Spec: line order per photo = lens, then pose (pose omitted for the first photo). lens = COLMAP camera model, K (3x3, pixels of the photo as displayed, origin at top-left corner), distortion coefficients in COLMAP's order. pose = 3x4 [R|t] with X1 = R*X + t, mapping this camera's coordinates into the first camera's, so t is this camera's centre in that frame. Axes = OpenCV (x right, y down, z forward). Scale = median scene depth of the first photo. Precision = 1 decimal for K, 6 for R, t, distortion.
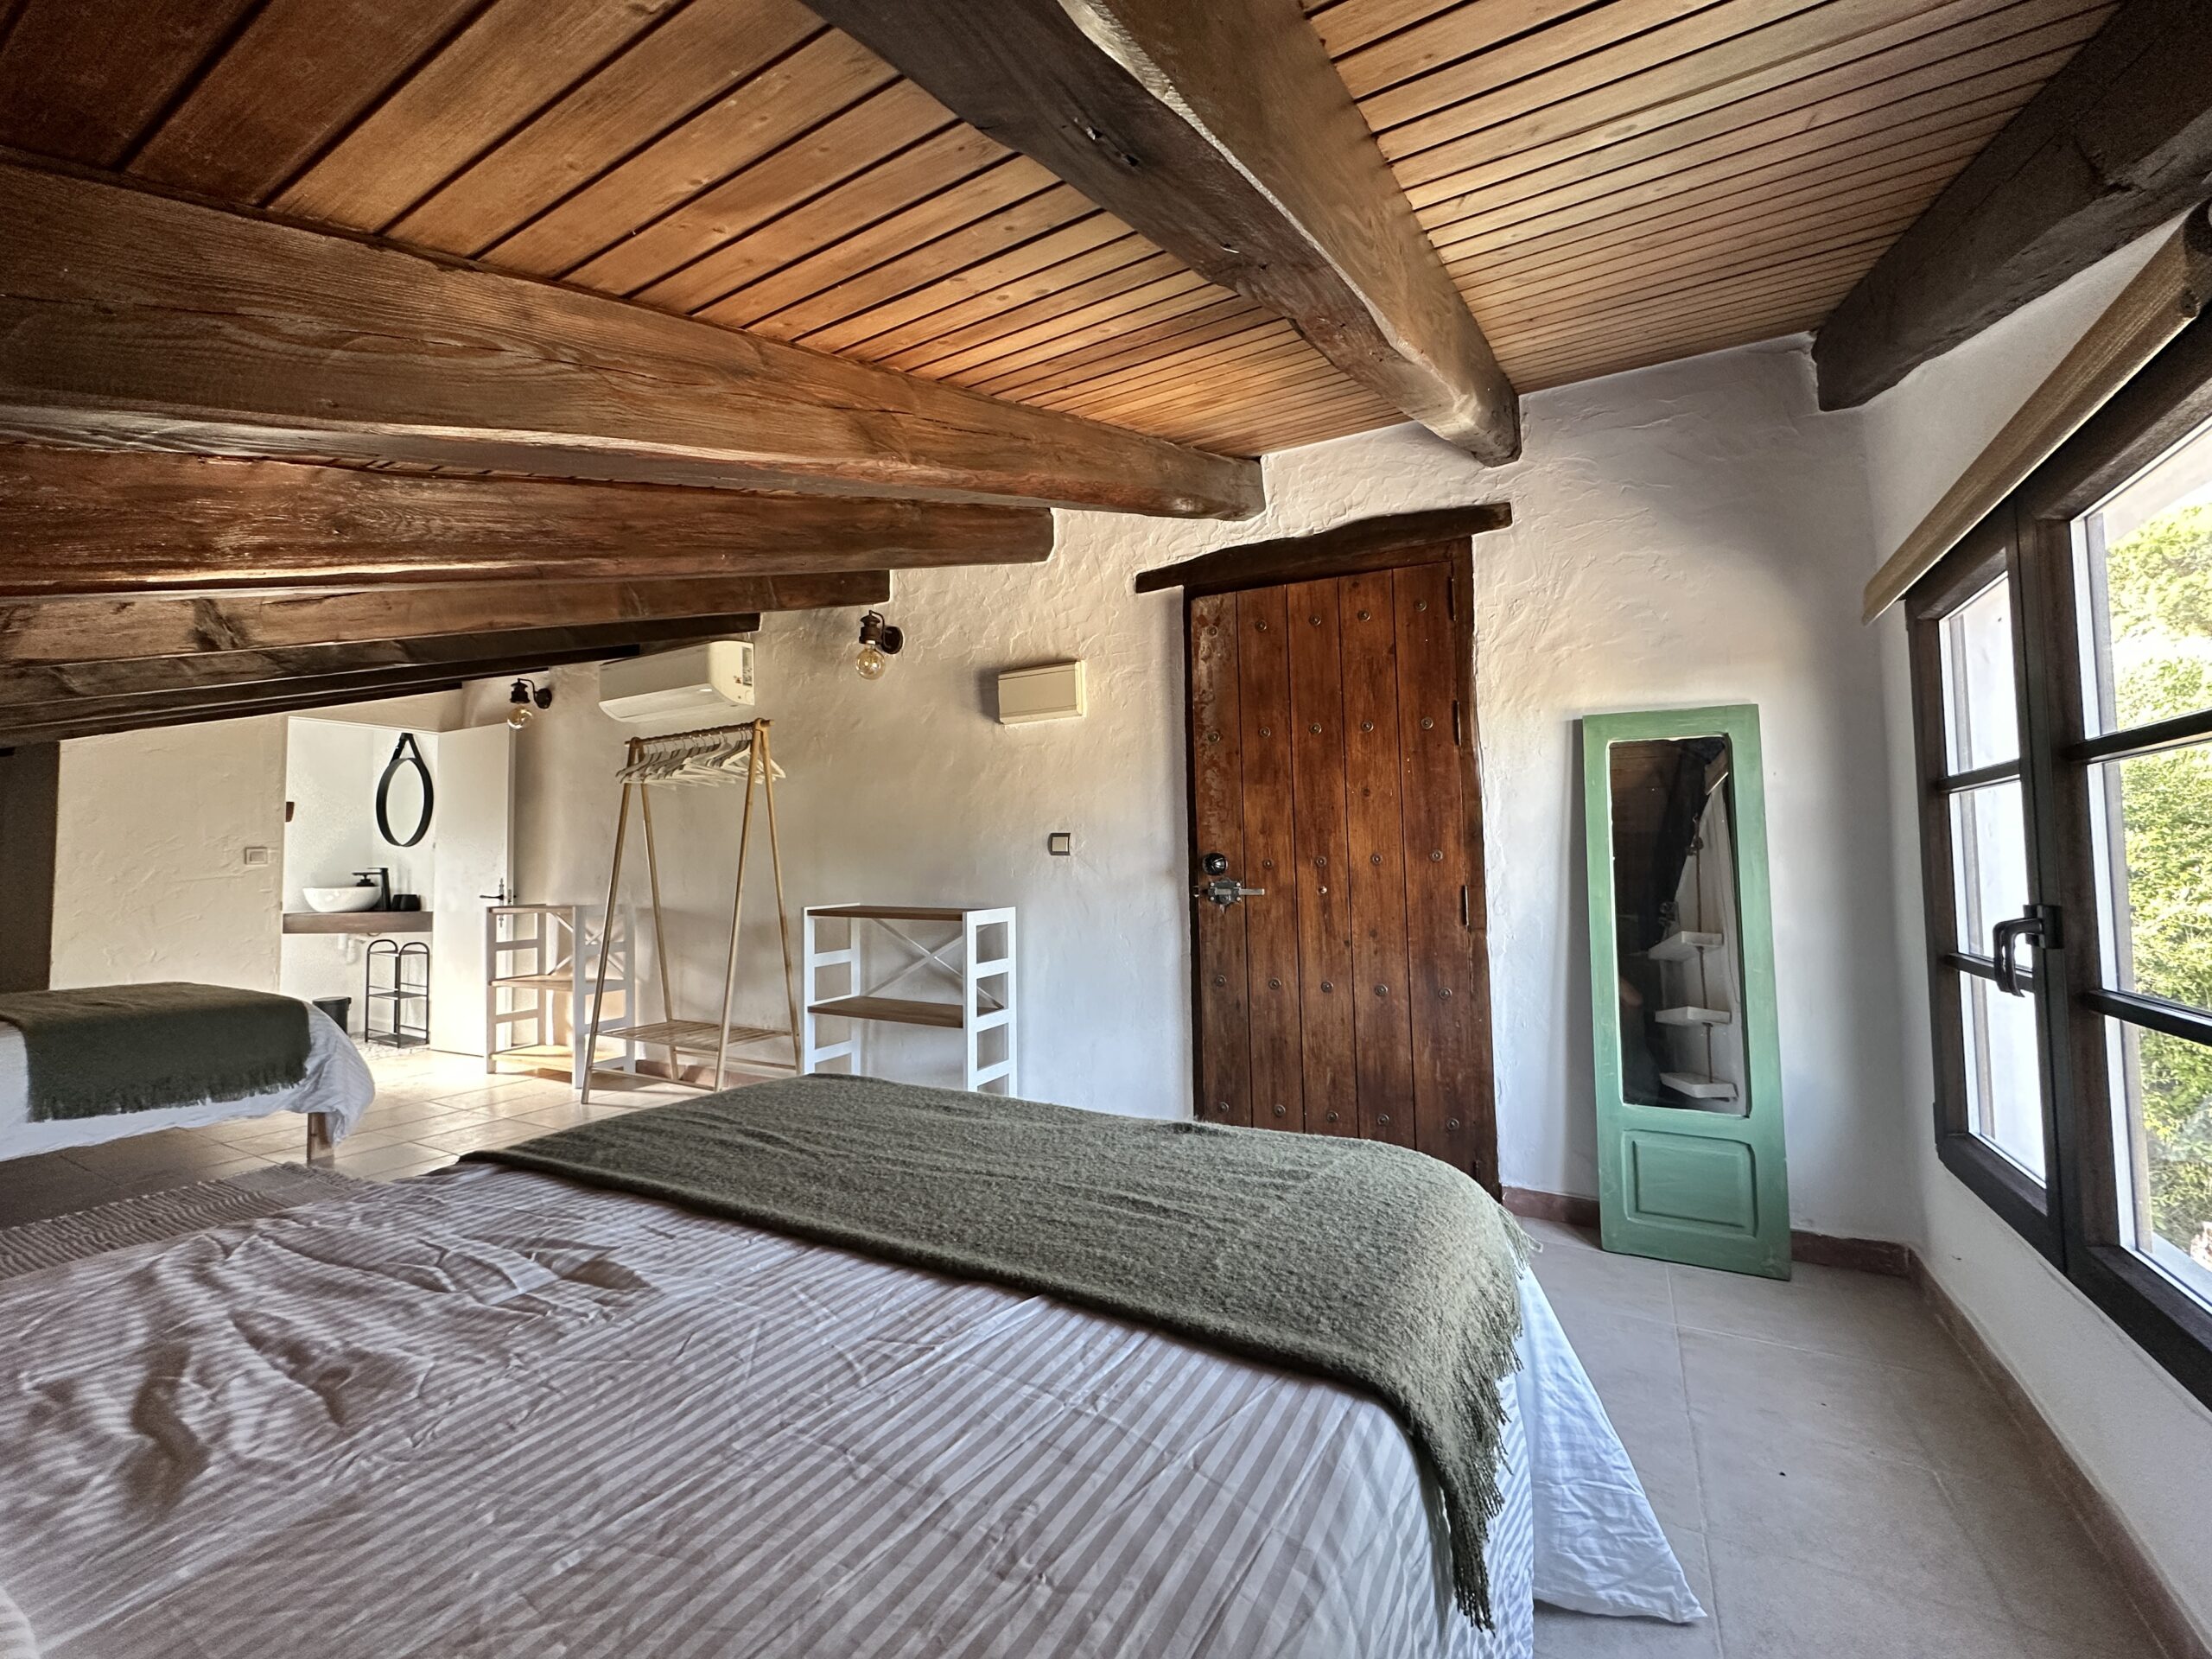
lens RADIAL K [[898.7, 0, 1107.1], [0, 898.7, 823.8], [0, 0, 1]] dist [-0.000462, 0.000010]
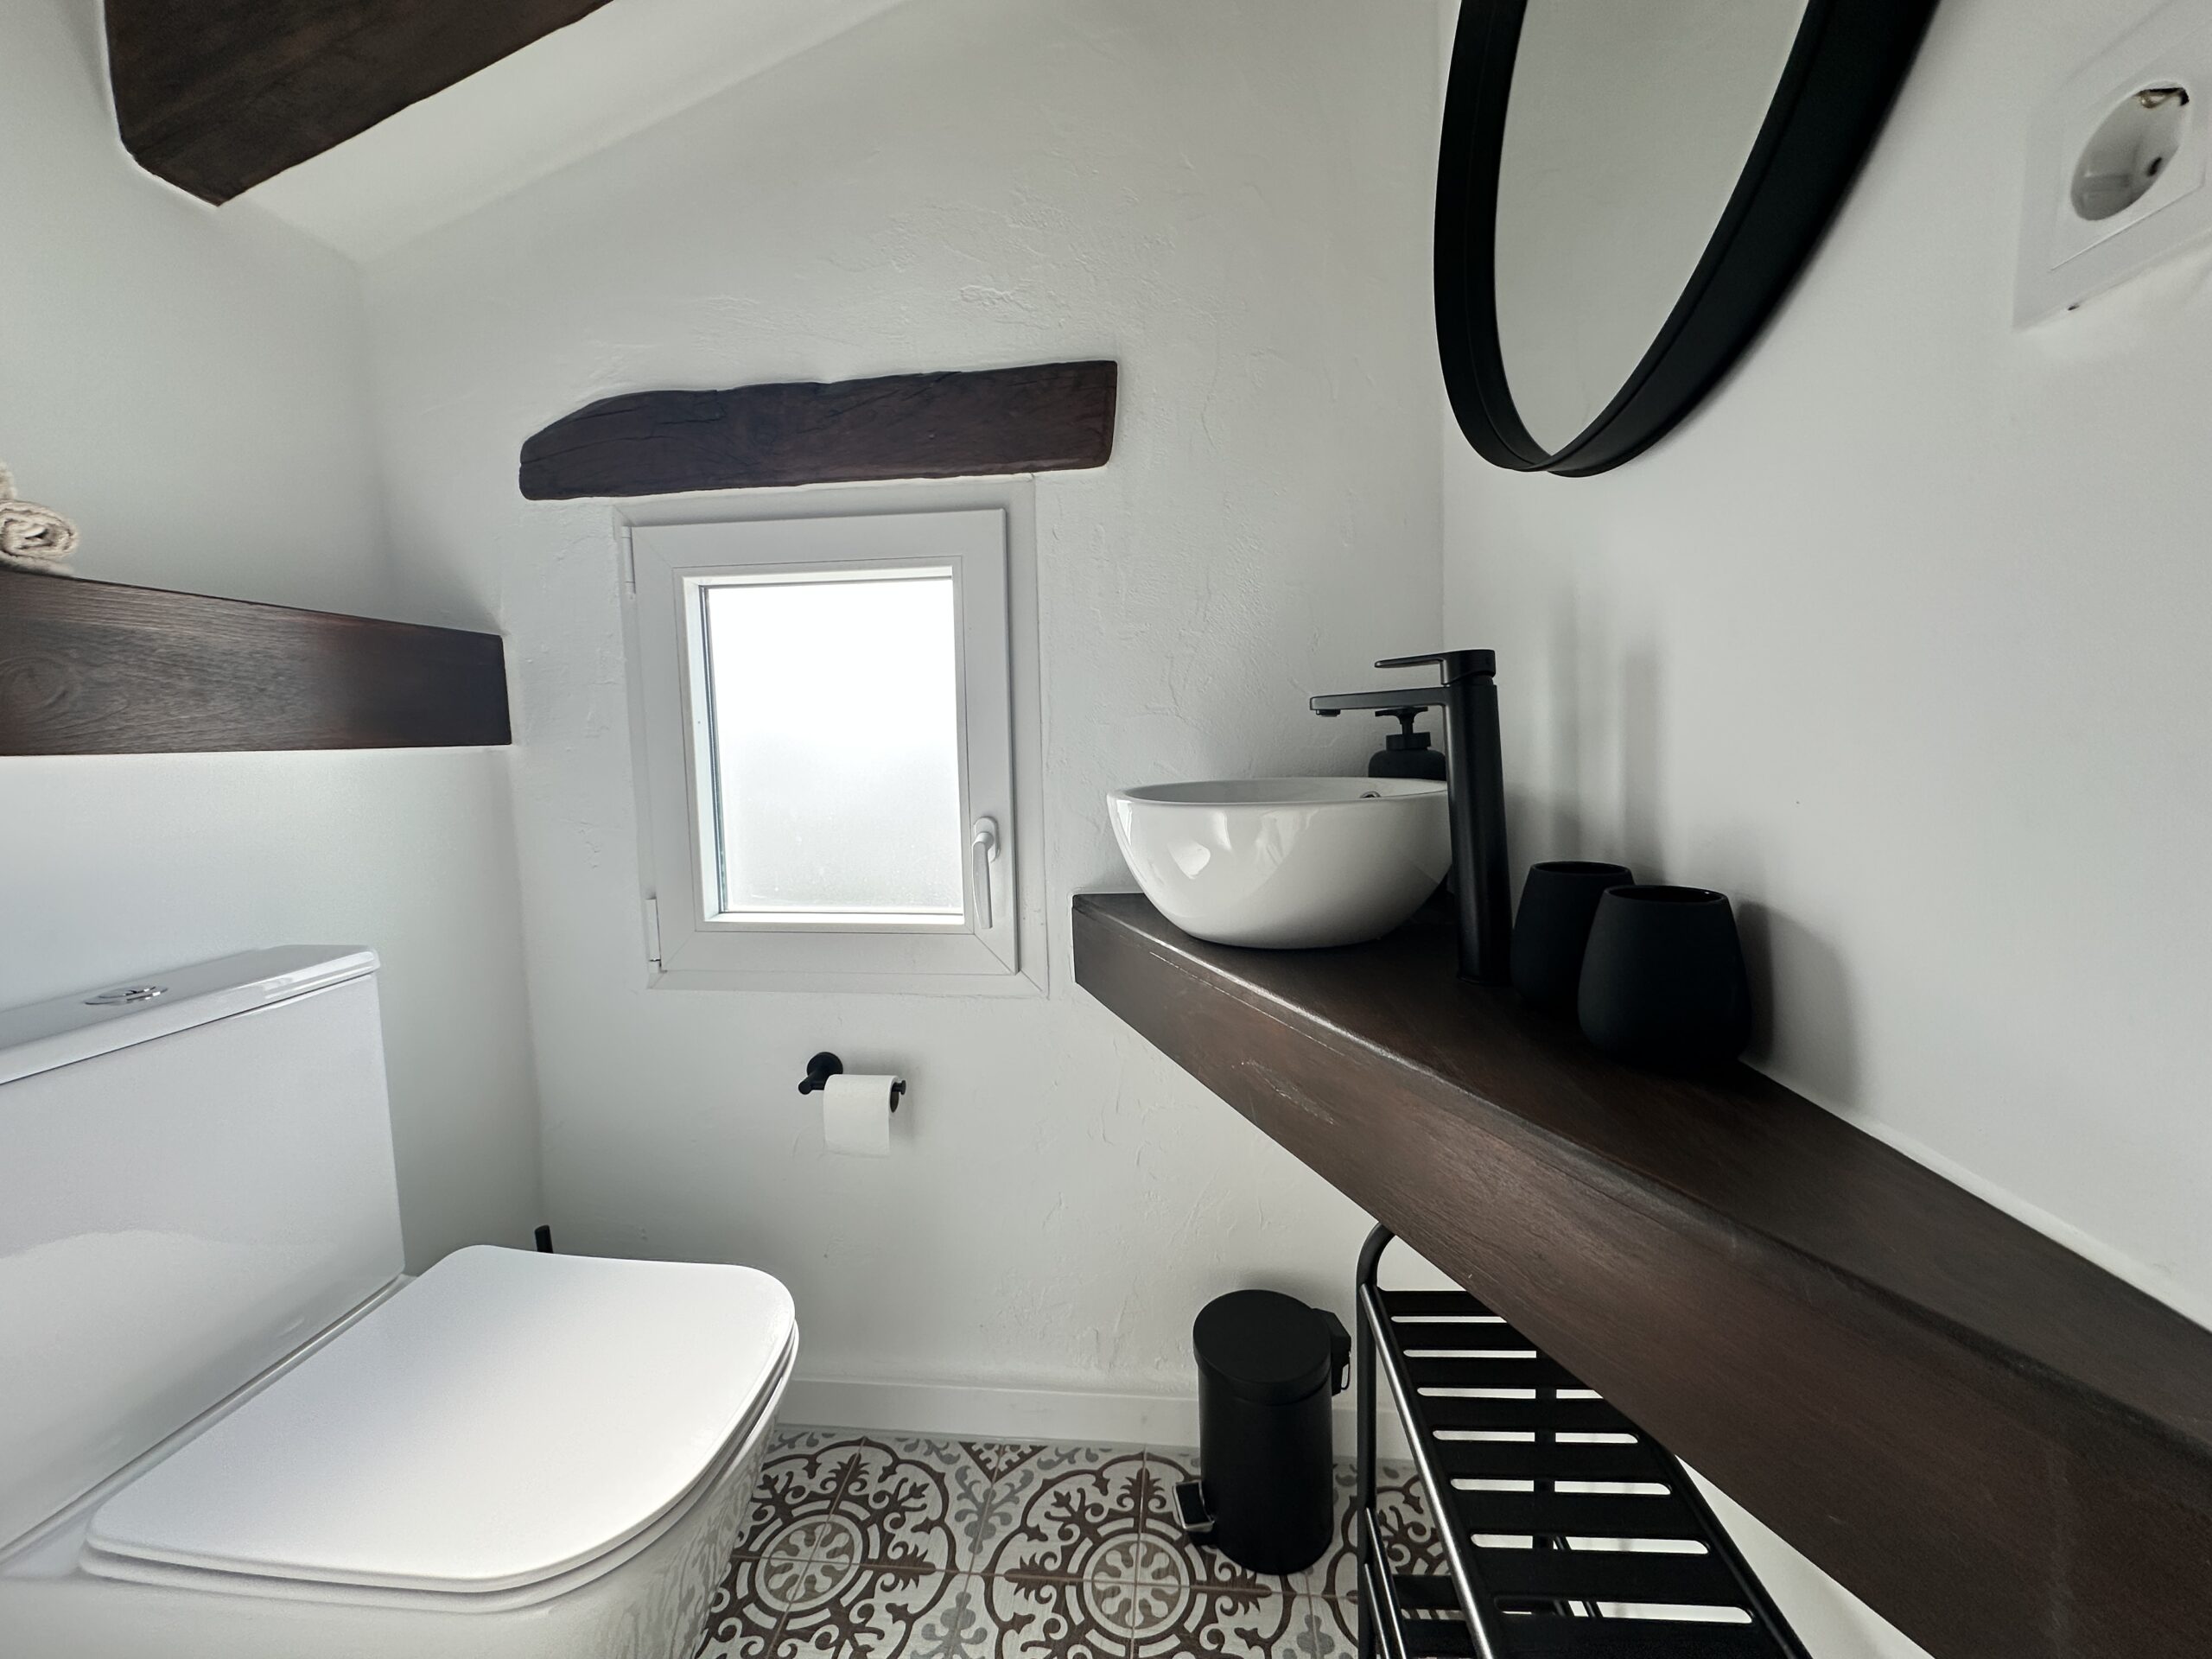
lens RADIAL K [[898.7, 0, 1108.5], [0, 898.7, 813.3], [0, 0, 1]] dist [-0.000462, 0.000010]
pose [[0.414243, 0.071220, -0.907376, -0.696148], [0.077369, 0.990570, 0.113071, 0.052455], [0.906872, -0.117042, 0.404826, 0.885282]]
